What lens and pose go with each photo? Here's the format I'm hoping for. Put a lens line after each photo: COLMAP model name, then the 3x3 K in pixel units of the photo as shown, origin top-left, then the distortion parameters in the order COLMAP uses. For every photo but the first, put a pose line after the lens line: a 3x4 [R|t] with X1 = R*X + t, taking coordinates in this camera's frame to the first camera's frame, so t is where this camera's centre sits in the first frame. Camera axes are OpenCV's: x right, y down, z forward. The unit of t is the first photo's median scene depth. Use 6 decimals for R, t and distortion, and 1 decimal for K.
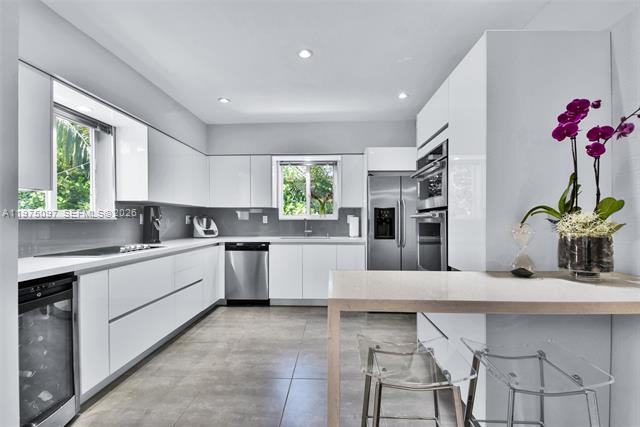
lens RADIAL K [[289.6, 0, 319.7], [0, 289.6, 218.9], [0, 0, 1]] dist [0.001908, 0.000294]
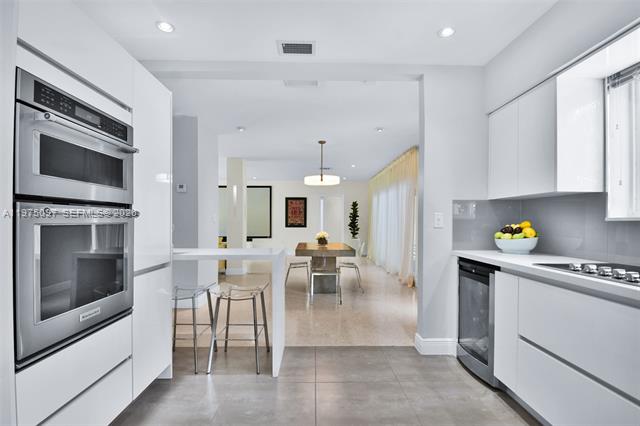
lens RADIAL K [[286.5, 0, 319.1], [0, 286.5, 224.4], [0, 0, 1]] dist [0.001308, -0.016287]
pose [[-0.998531, -0.000453, -0.054185, -0.036616], [-0.000660, 0.999993, 0.003793, 0.006314], [0.054183, 0.003823, -0.998524, 0.930612]]
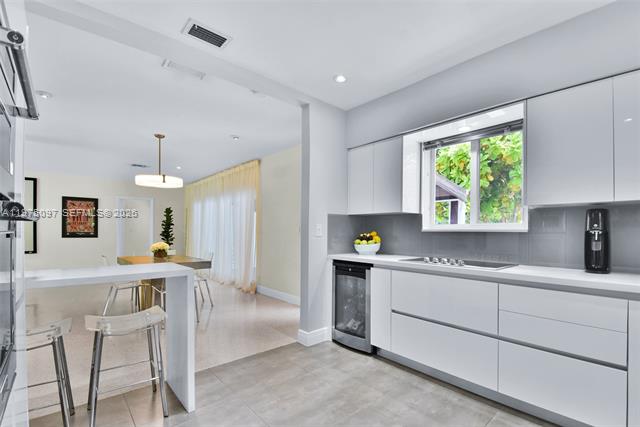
lens RADIAL K [[290.5, 0, 320.3], [0, 290.5, 233.5], [0, 0, 1]] dist [-0.003081, -0.001216]
pose [[-0.719490, -0.001516, -0.694501, 0.198794], [-0.003381, 0.999993, 0.001319, 0.007245], [0.694495, 0.003297, -0.719490, 0.864662]]
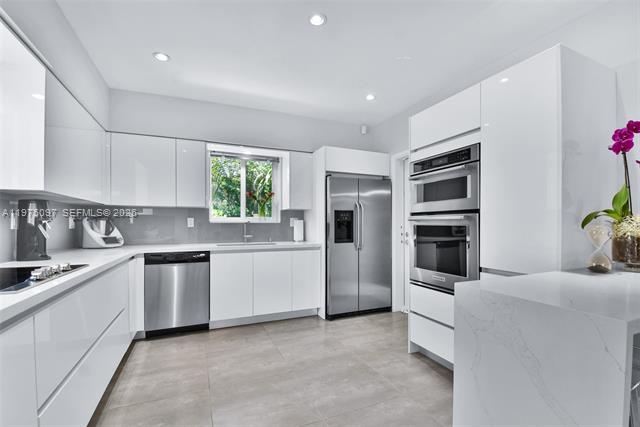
lens RADIAL K [[286.5, 0, 319.1], [0, 286.5, 224.9], [0, 0, 1]] dist [0.001308, -0.016287]
pose [[0.900534, -0.001364, 0.434783, -0.249725], [-0.001801, 0.999975, 0.006866, 0.003335], [-0.434781, -0.006966, 0.900509, 0.164428]]
